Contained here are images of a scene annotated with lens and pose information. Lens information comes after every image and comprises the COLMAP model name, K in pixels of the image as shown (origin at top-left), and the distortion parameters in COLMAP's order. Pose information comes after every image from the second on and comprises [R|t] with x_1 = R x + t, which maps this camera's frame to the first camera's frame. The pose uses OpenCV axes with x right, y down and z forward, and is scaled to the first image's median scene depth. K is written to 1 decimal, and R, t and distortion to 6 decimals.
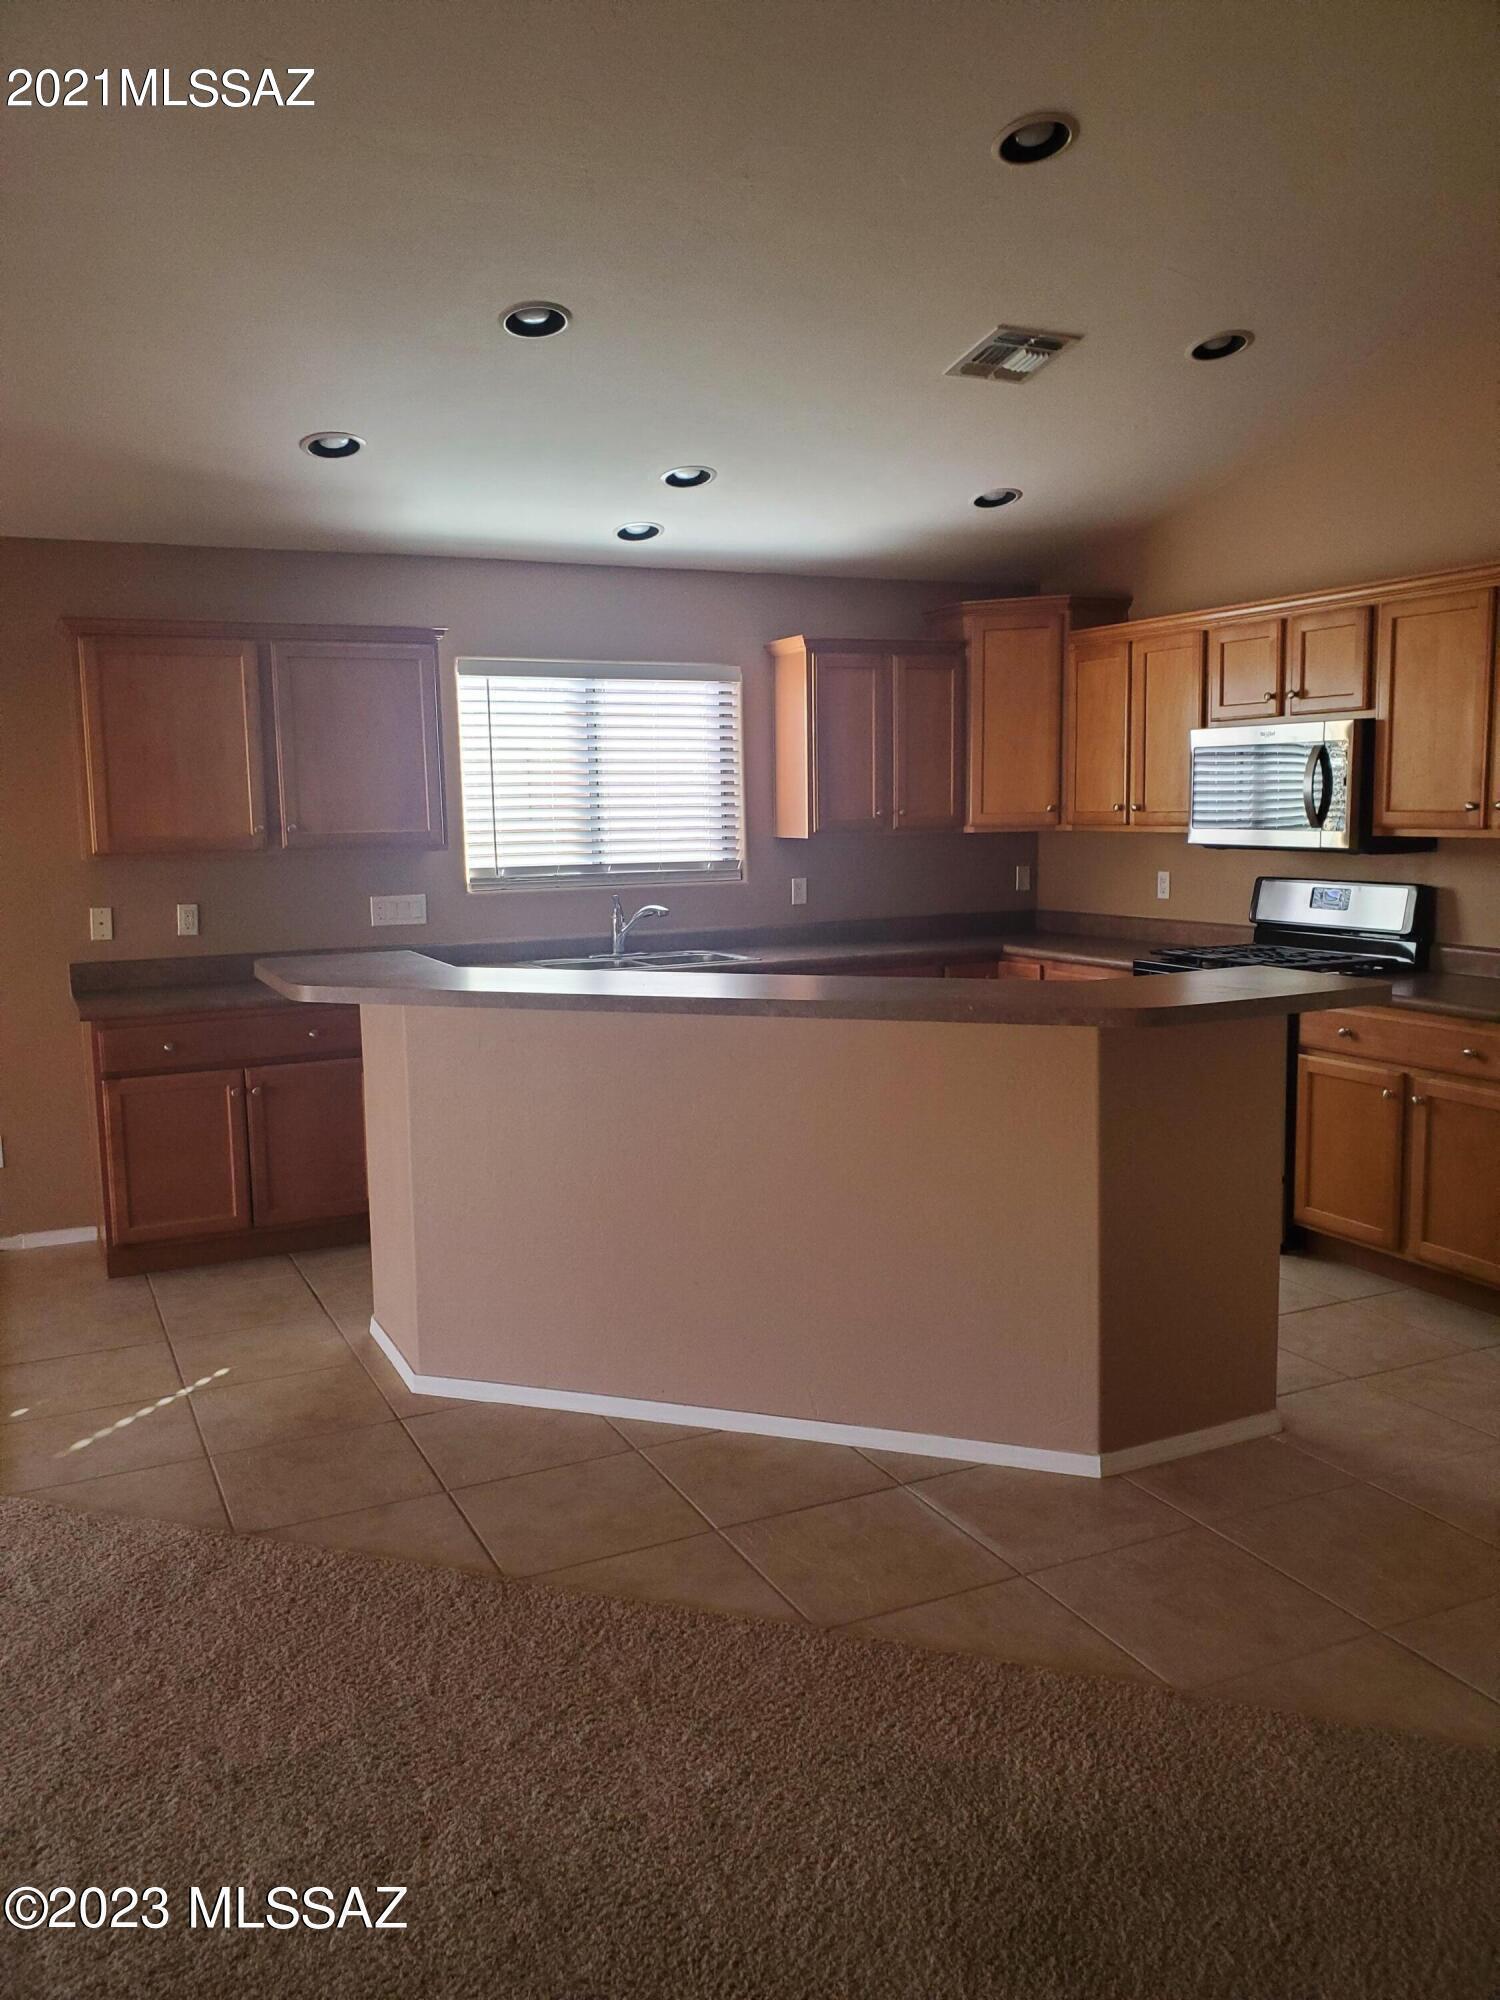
lens RADIAL K [[1520.6, 0, 722.6], [0, 1520.6, 1004.7], [0, 0, 1]] dist [0.013494, -0.012987]
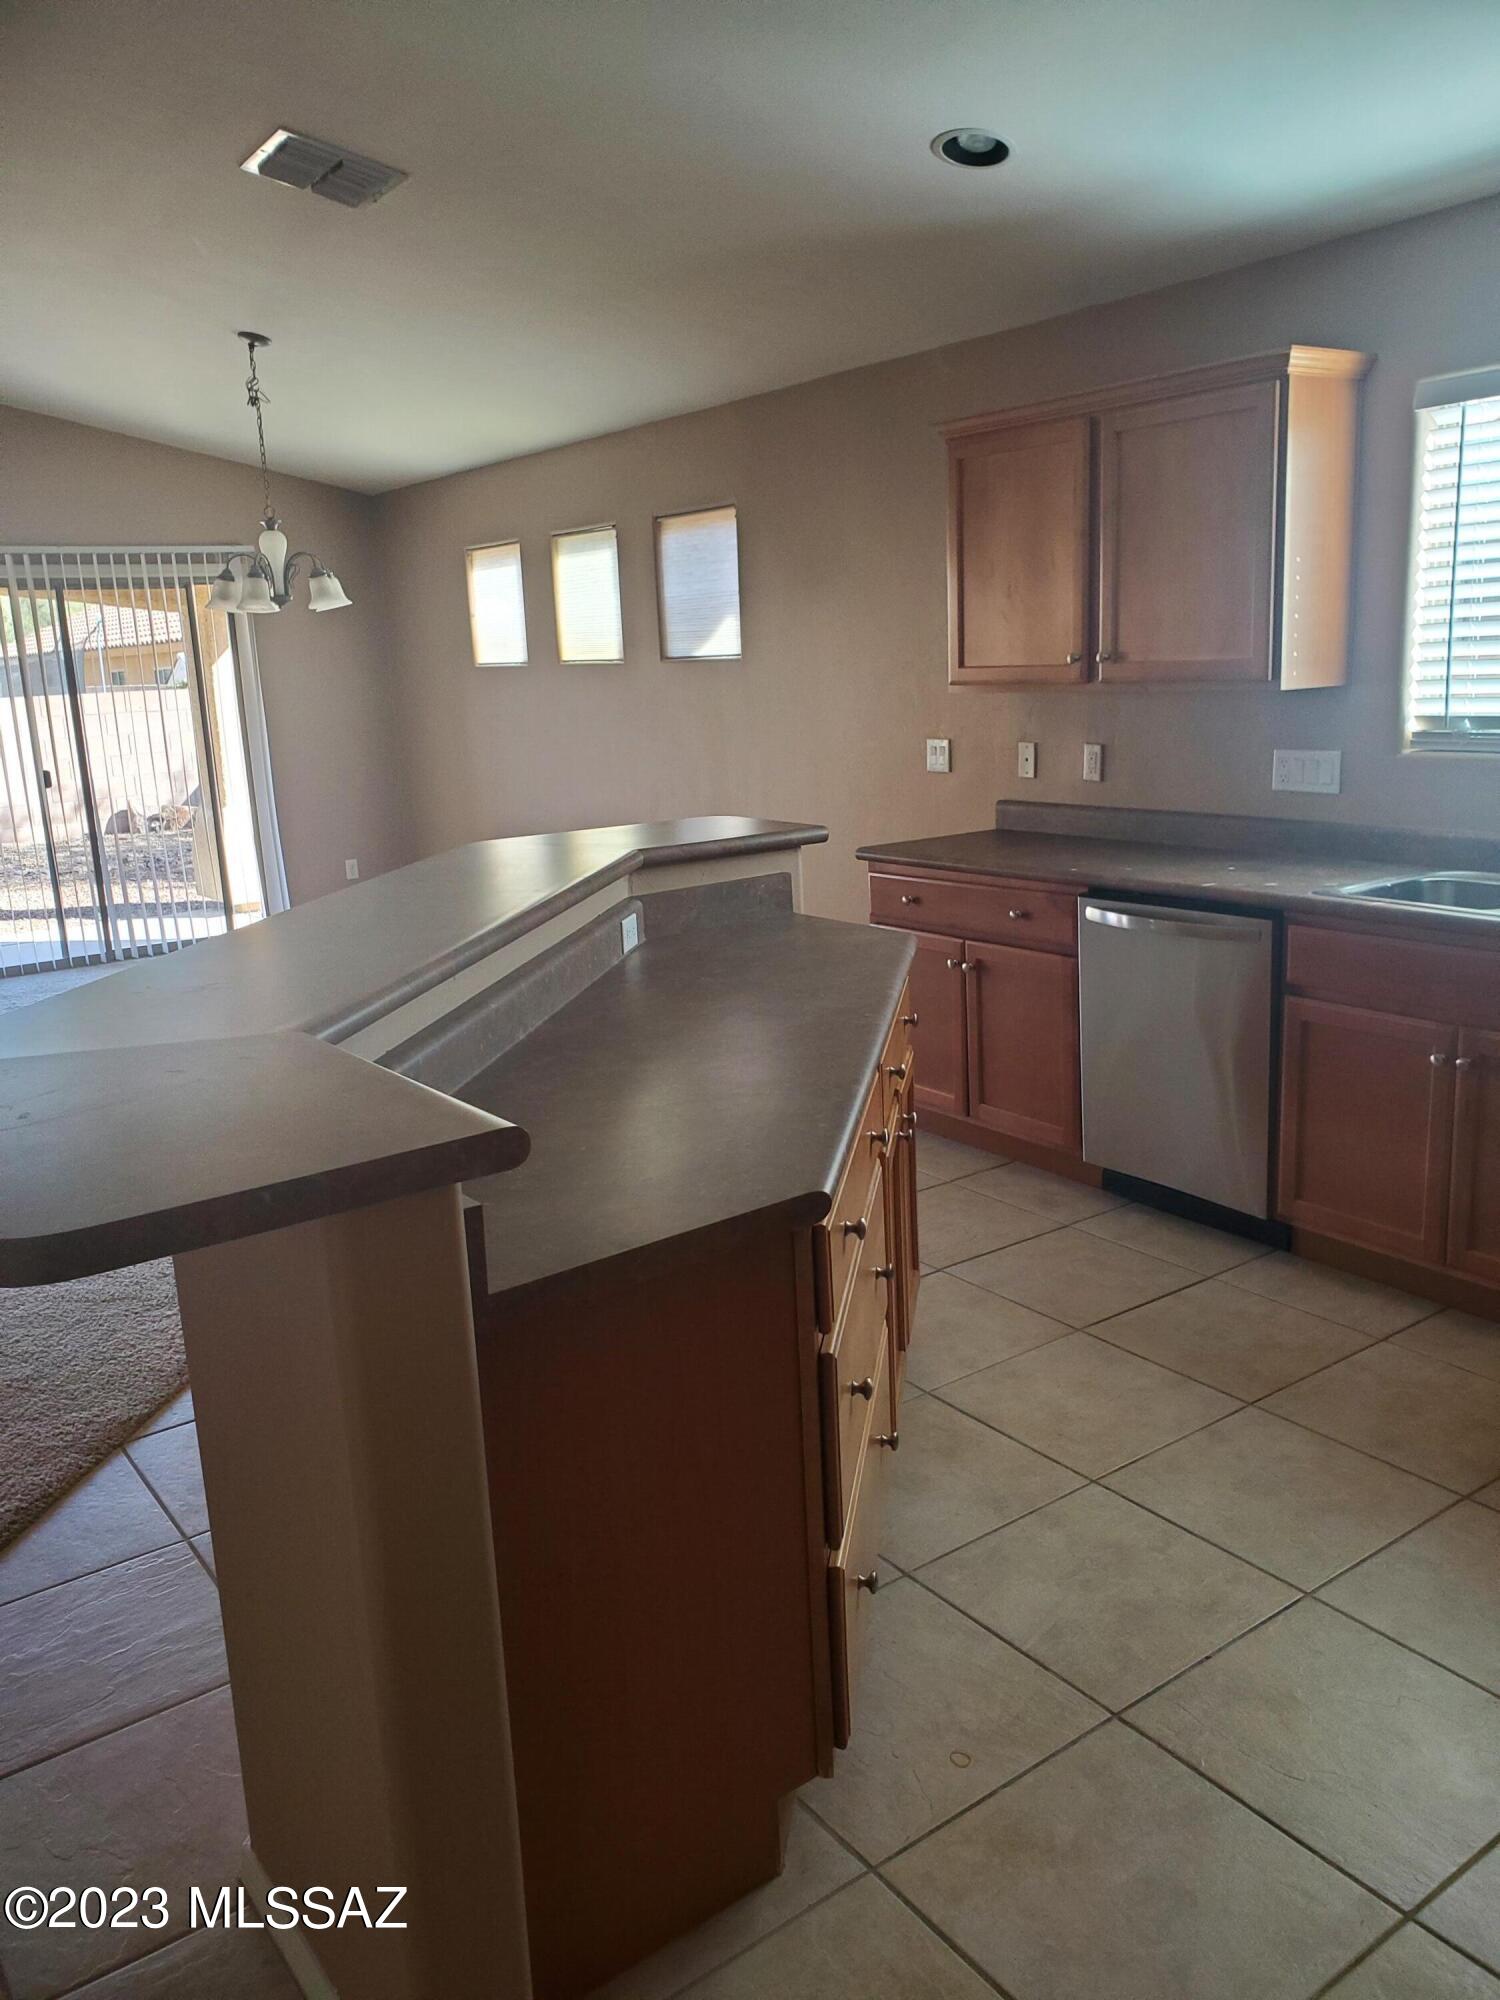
lens RADIAL K [[1520.6, 0, 759.0], [0, 1520.6, 996.4], [0, 0, 1]] dist [0.013494, -0.012987]
pose [[0.206454, 0.217575, -0.953959, 0.661475], [-0.105432, 0.974234, 0.199382, -0.113532], [0.972759, 0.059414, 0.224074, 0.909818]]
